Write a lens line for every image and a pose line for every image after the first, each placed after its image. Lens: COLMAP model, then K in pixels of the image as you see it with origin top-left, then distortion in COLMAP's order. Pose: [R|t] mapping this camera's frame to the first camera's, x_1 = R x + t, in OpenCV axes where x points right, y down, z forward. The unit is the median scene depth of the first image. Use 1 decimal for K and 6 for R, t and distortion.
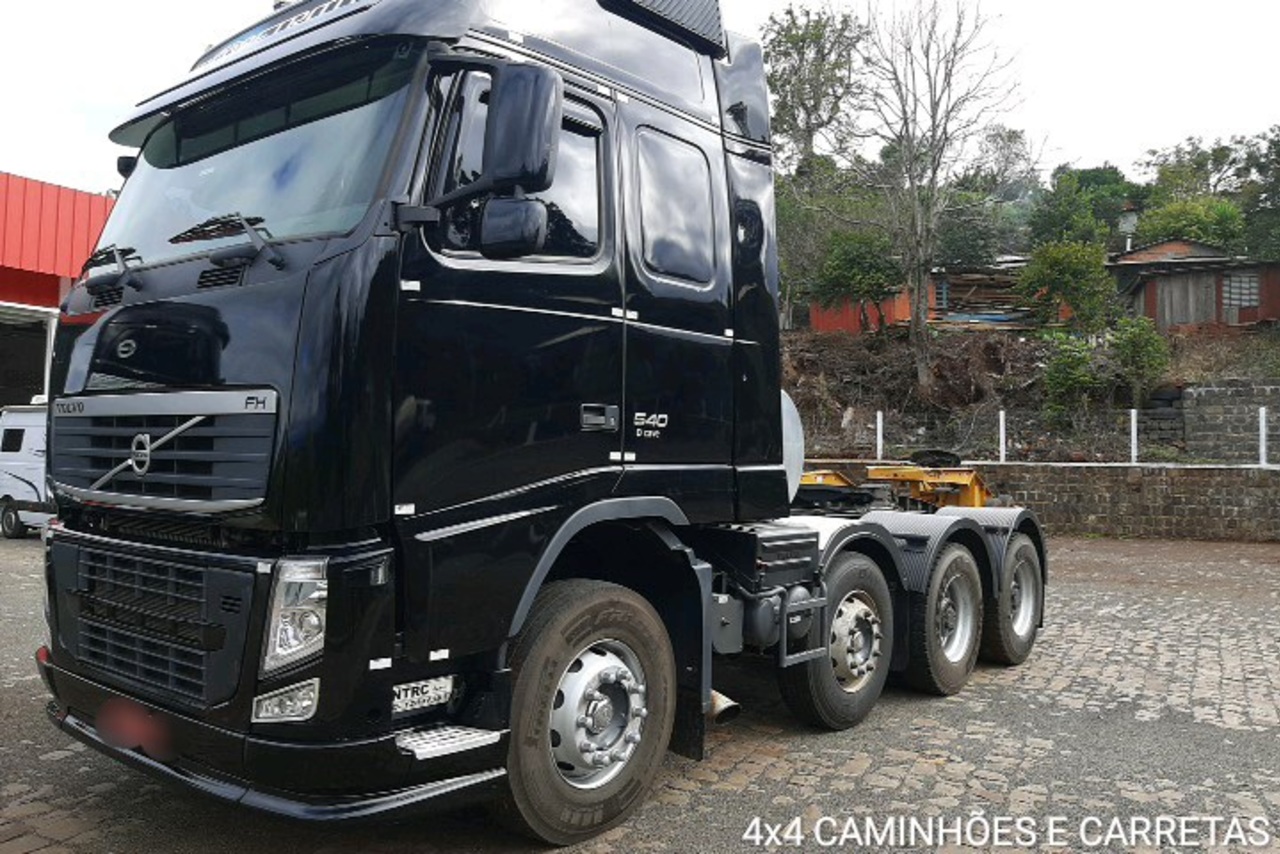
lens RADIAL K [[1044.5, 0, 674.1], [0, 1044.5, 418.8], [0, 0, 1]] dist [0.030127, -0.049824]
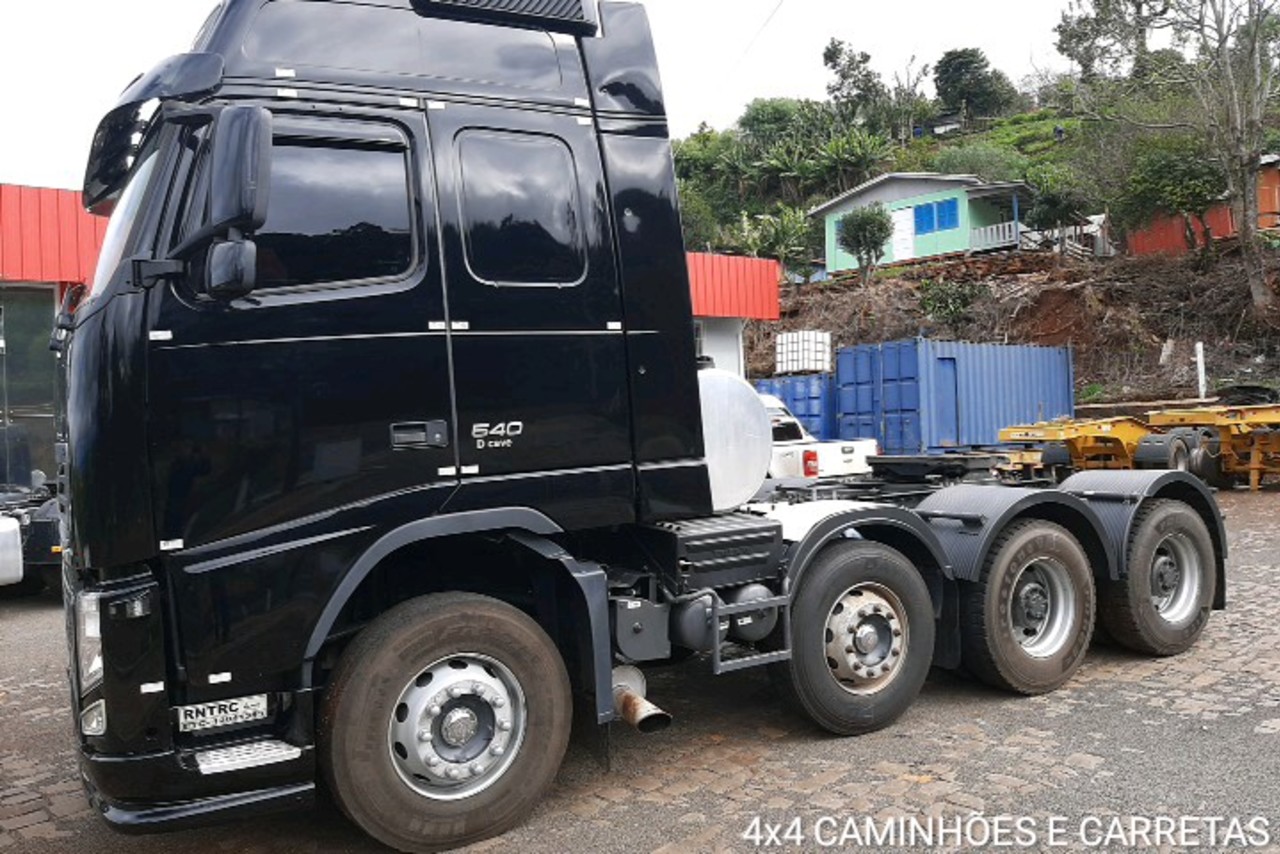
lens RADIAL K [[1044.5, 0, 660.7], [0, 1044.5, 420.6], [0, 0, 1]] dist [0.030127, -0.049824]
pose [[0.930919, -0.069805, -0.358492, 0.445133], [0.085211, 0.995988, 0.027336, -0.019730], [0.355145, -0.055995, 0.933133, 0.132503]]
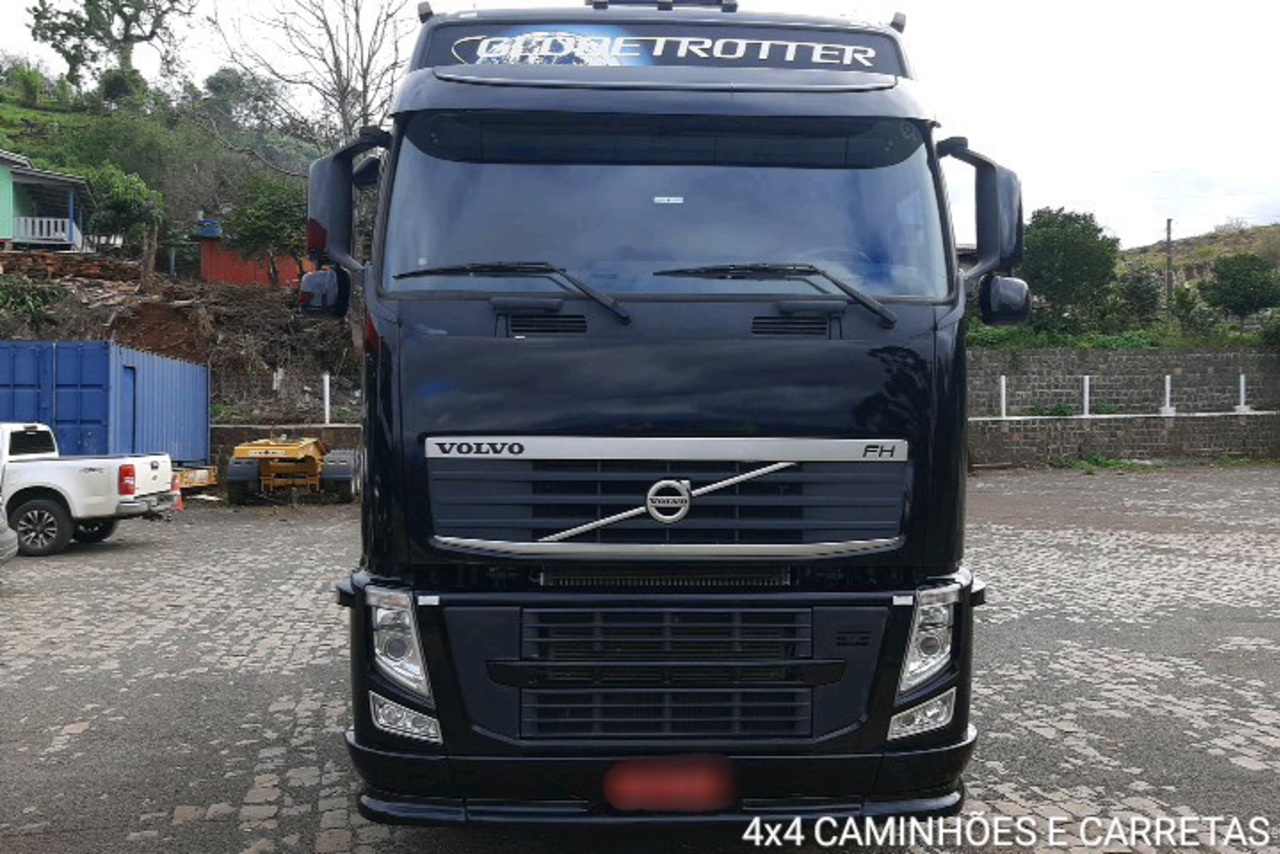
lens RADIAL K [[1044.5, 0, 680.9], [0, 1044.5, 409.3], [0, 0, 1]] dist [0.030127, -0.049824]
pose [[0.762558, -0.010411, 0.646836, -0.917296], [-0.015902, 0.999267, 0.034830, -0.068028], [-0.646724, -0.036845, 0.761834, 0.224105]]
